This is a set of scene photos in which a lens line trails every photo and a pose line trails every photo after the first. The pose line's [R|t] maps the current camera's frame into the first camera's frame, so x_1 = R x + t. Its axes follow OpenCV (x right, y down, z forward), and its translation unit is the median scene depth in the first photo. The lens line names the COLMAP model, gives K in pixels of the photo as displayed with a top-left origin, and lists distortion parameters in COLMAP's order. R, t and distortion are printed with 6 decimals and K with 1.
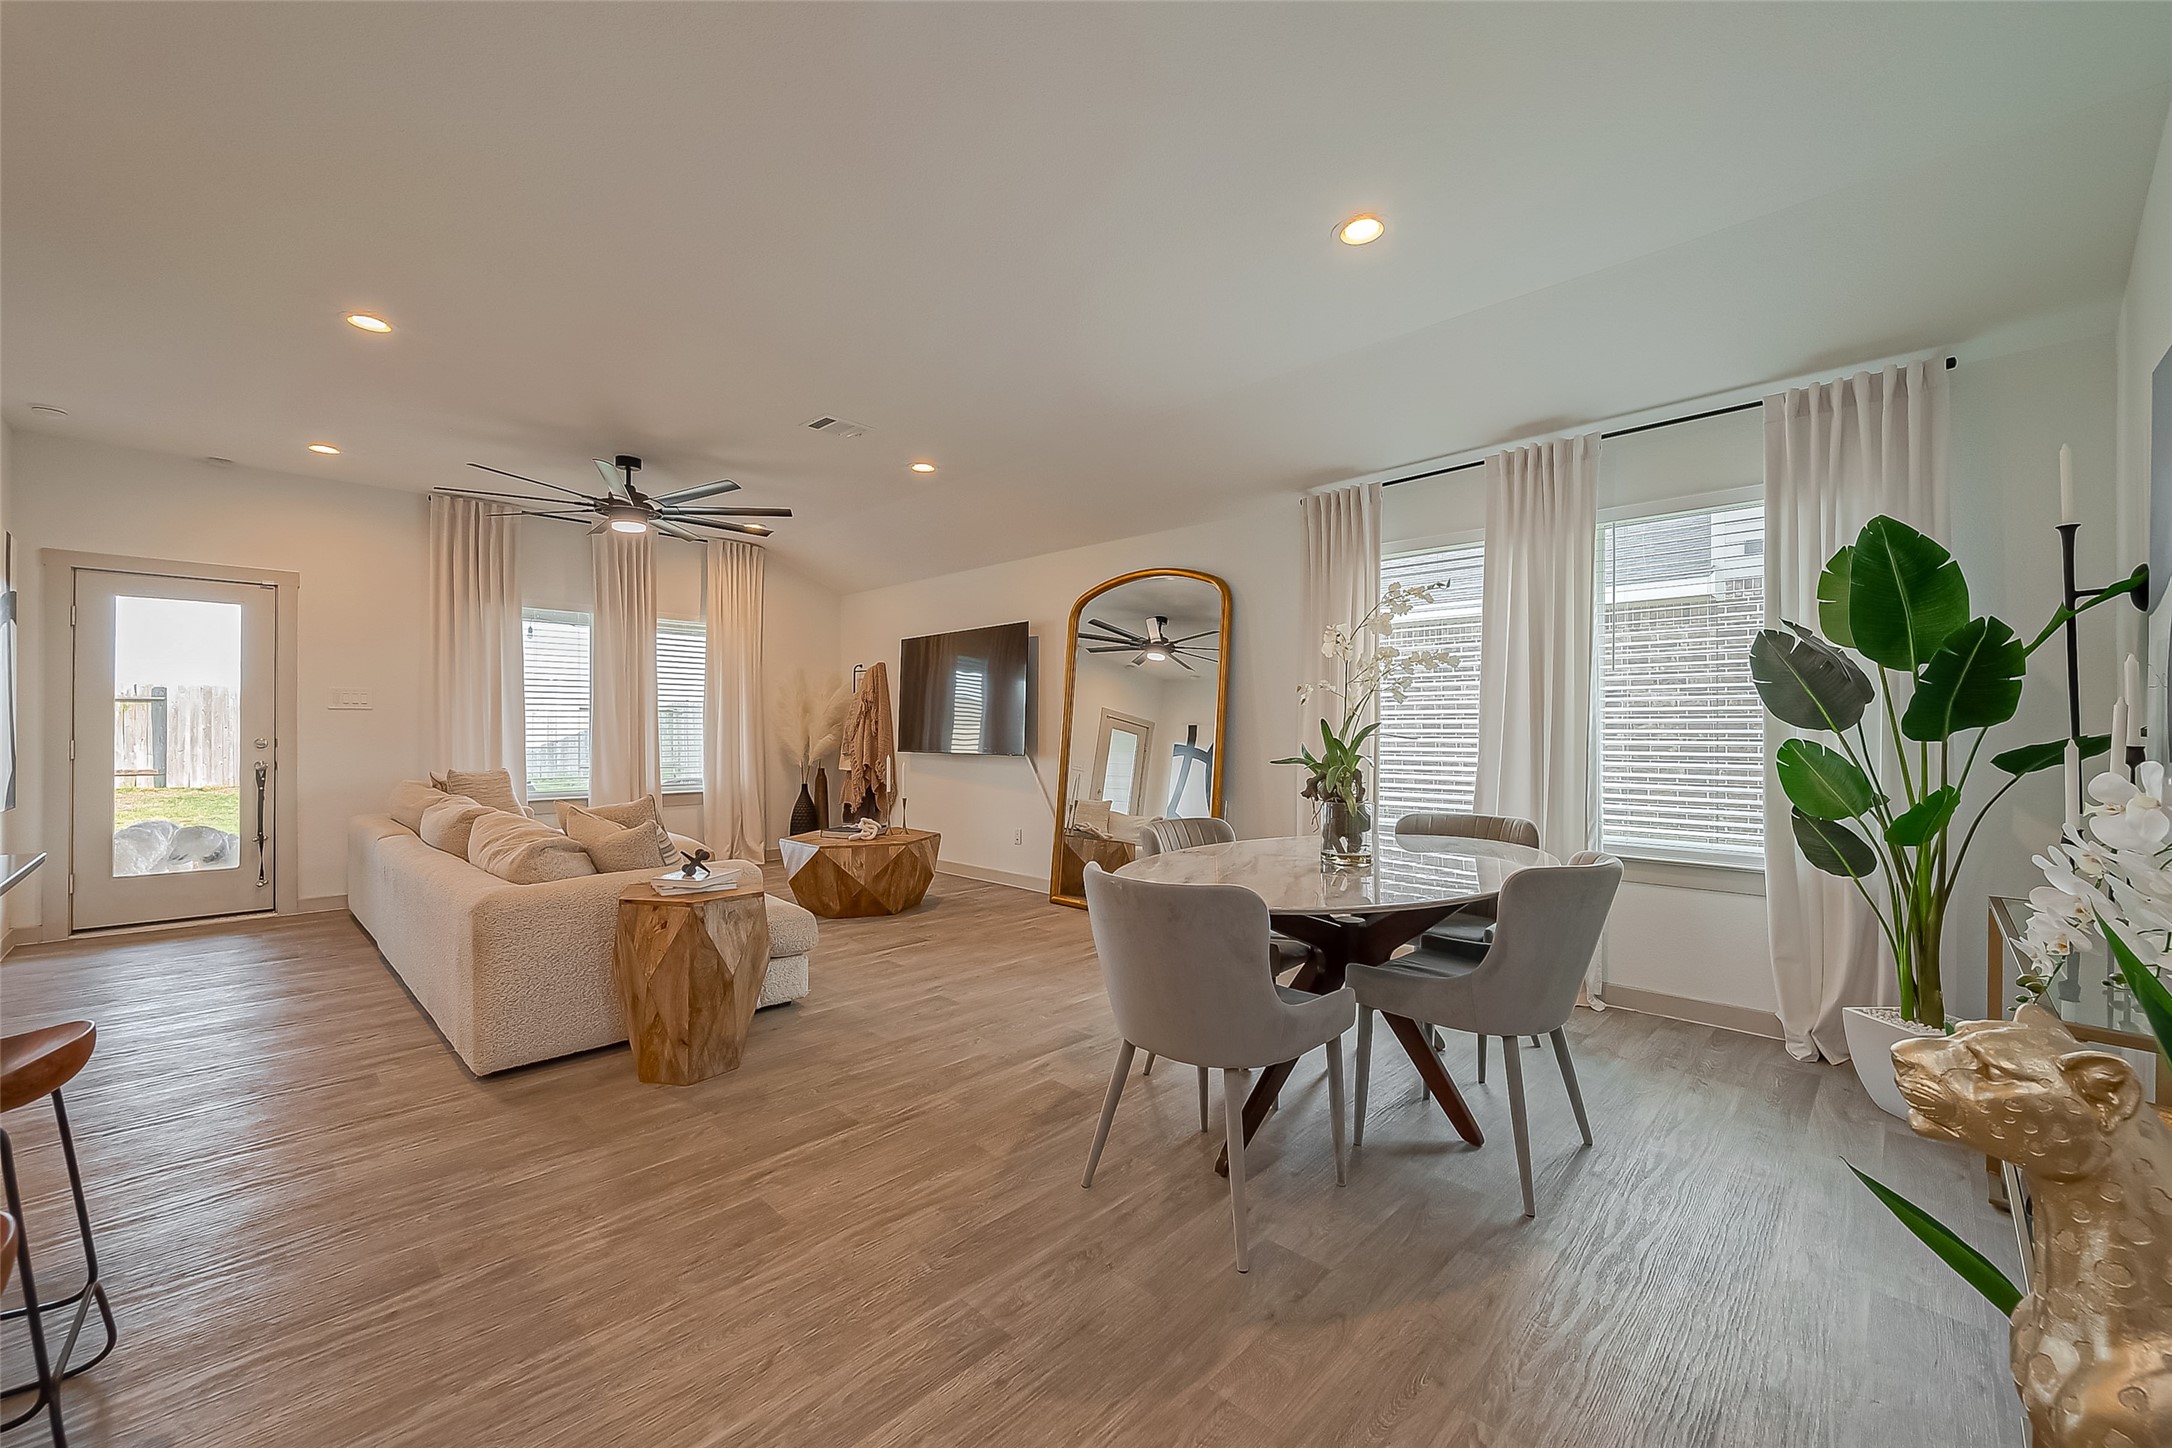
lens RADIAL K [[855.3, 0, 1088.6], [0, 855.3, 722.3], [0, 0, 1]] dist [-0.000807, -0.000258]
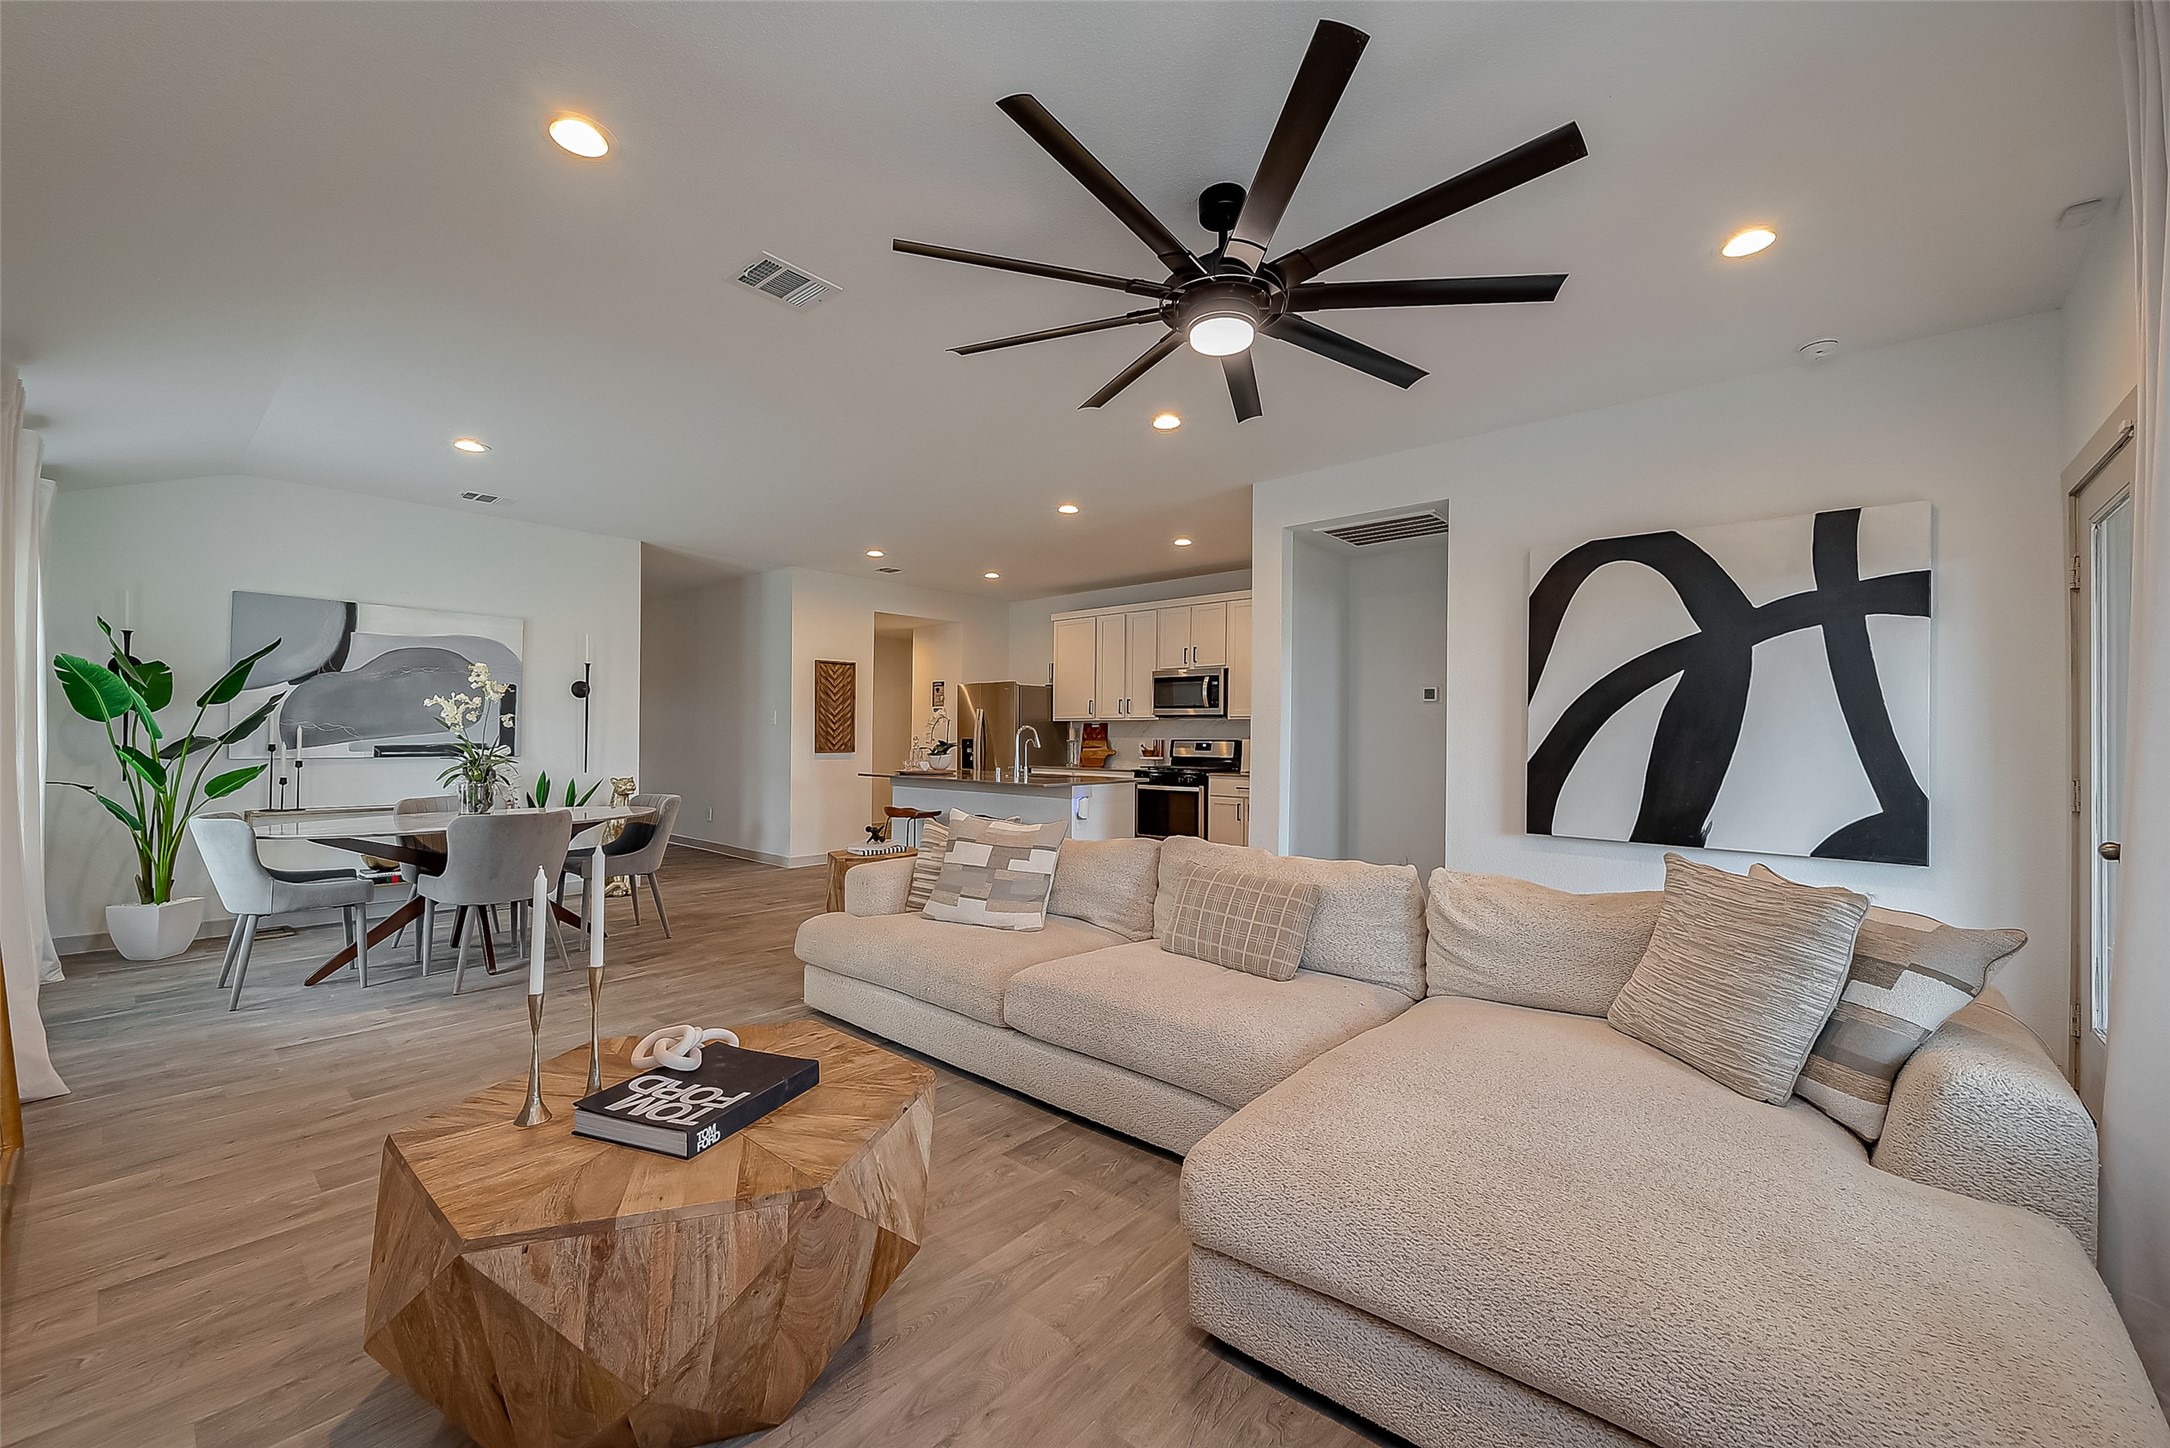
lens RADIAL K [[854.5, 0, 1077.7], [0, 854.5, 721.4], [0, 0, 1]] dist [-0.000807, -0.000258]
pose [[-0.998972, -0.008712, -0.044486, -0.422796], [-0.007647, 0.999682, -0.024049, 0.000676], [0.044681, -0.023684, -0.998720, 1.424144]]
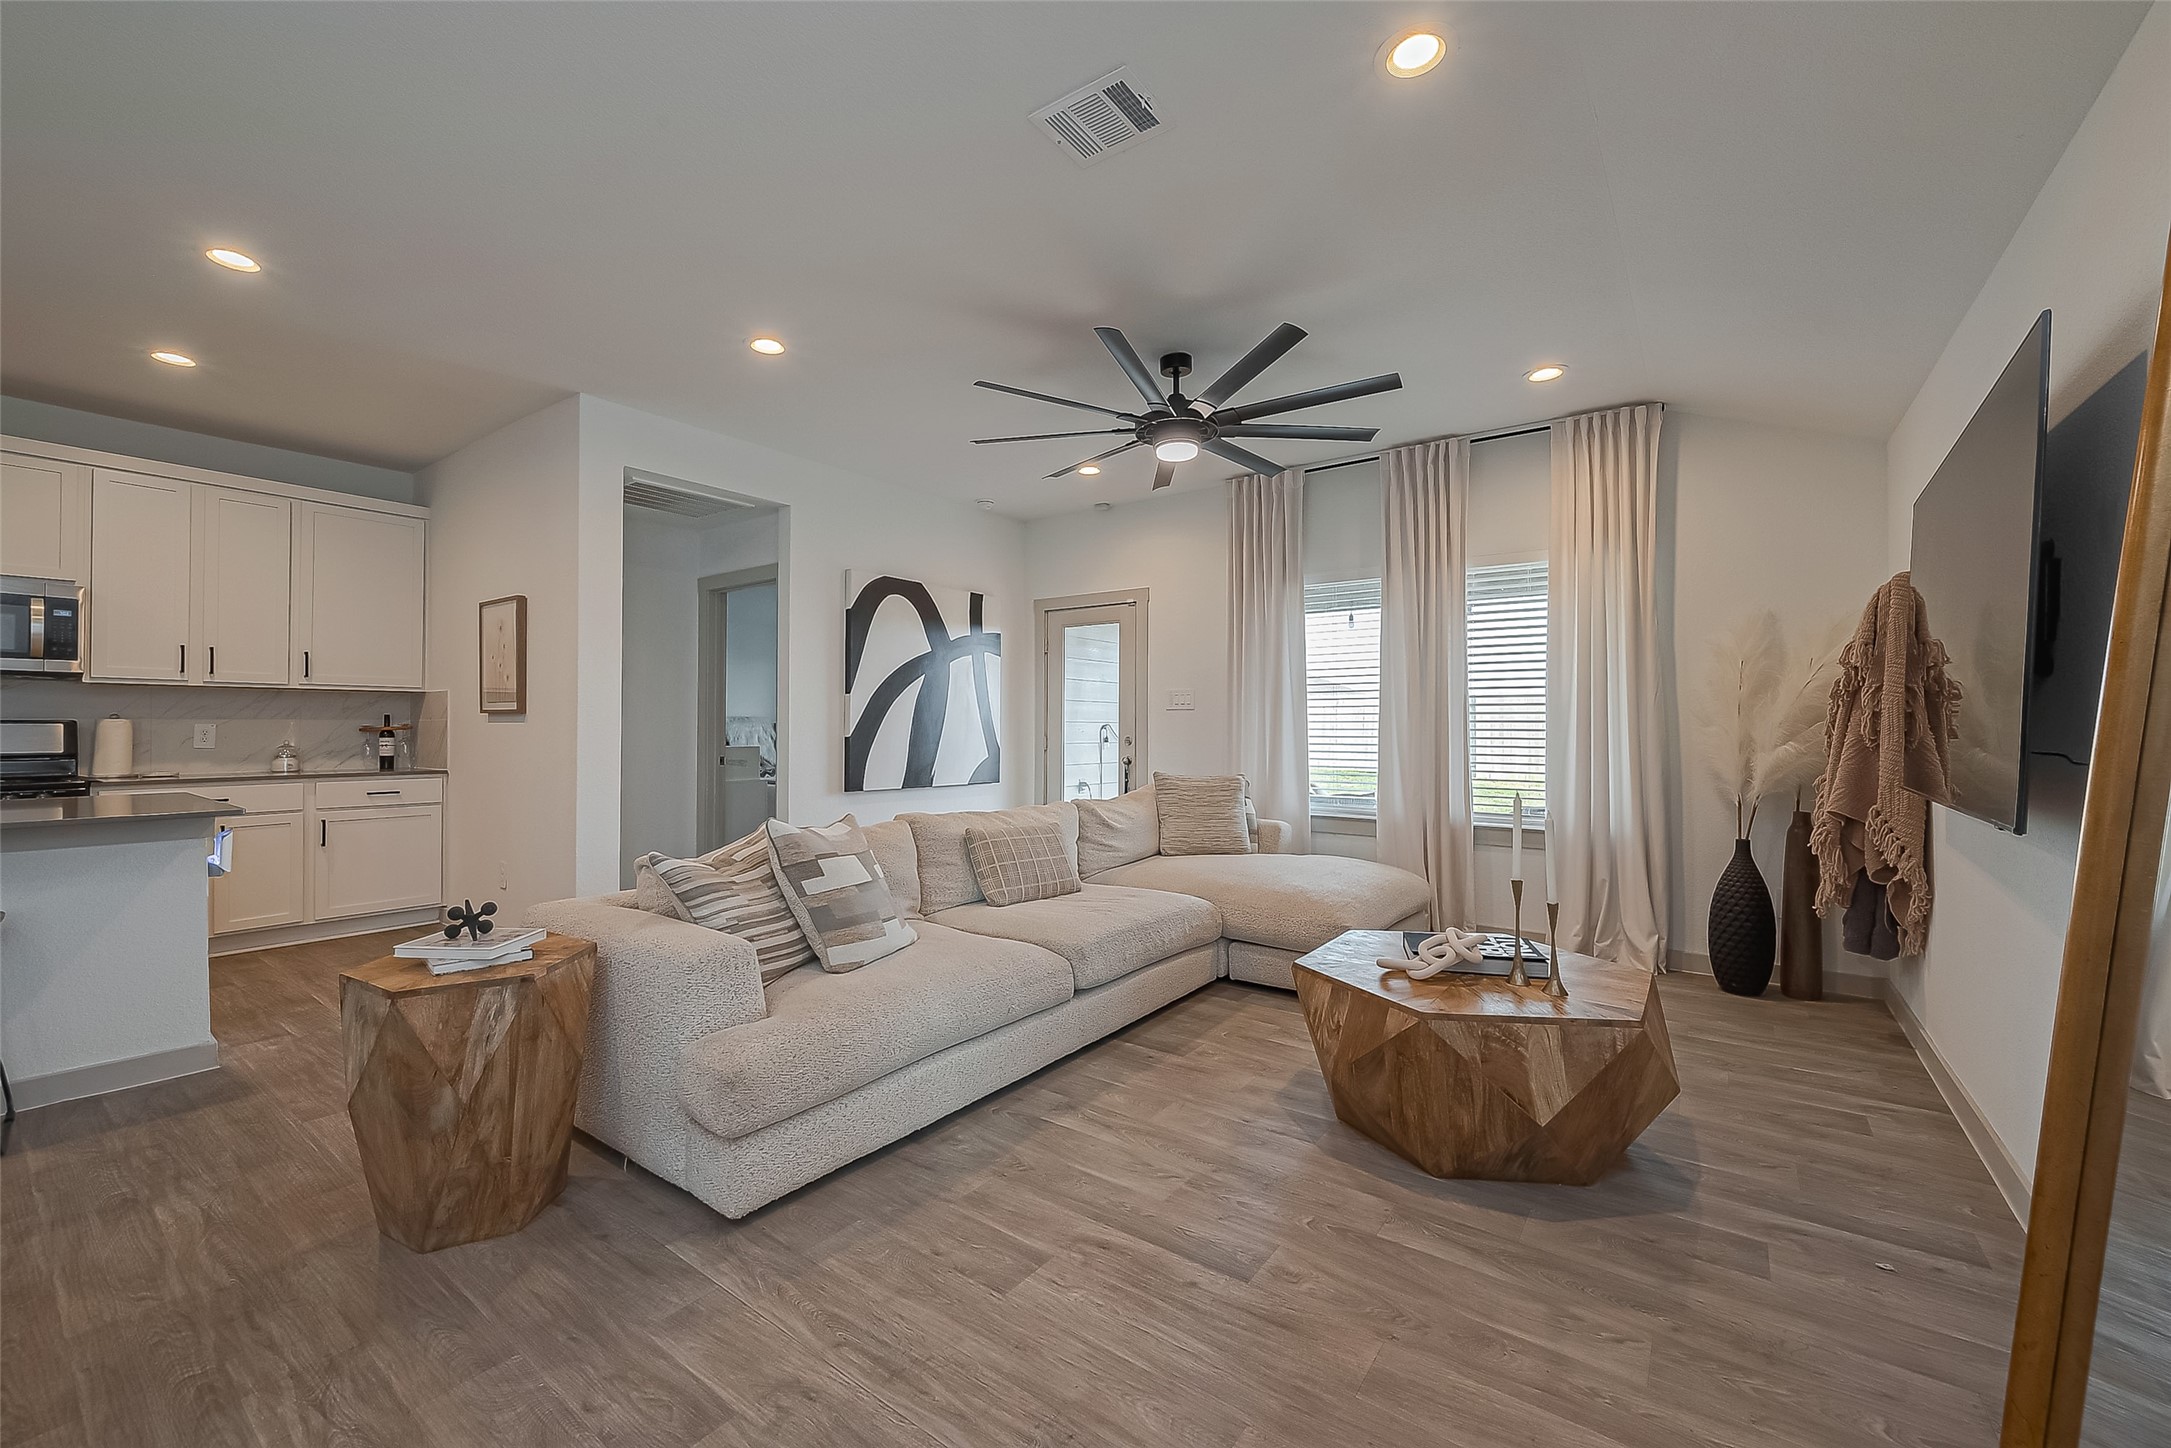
lens RADIAL K [[854.9, 0, 1088.2], [0, 854.9, 724.3], [0, 0, 1]] dist [-0.000807, -0.000258]
pose [[0.136158, -0.002336, -0.990684, 0.167155], [0.004476, 0.999988, -0.001742, 0.004875], [0.990677, -0.004197, 0.136167, 0.796379]]
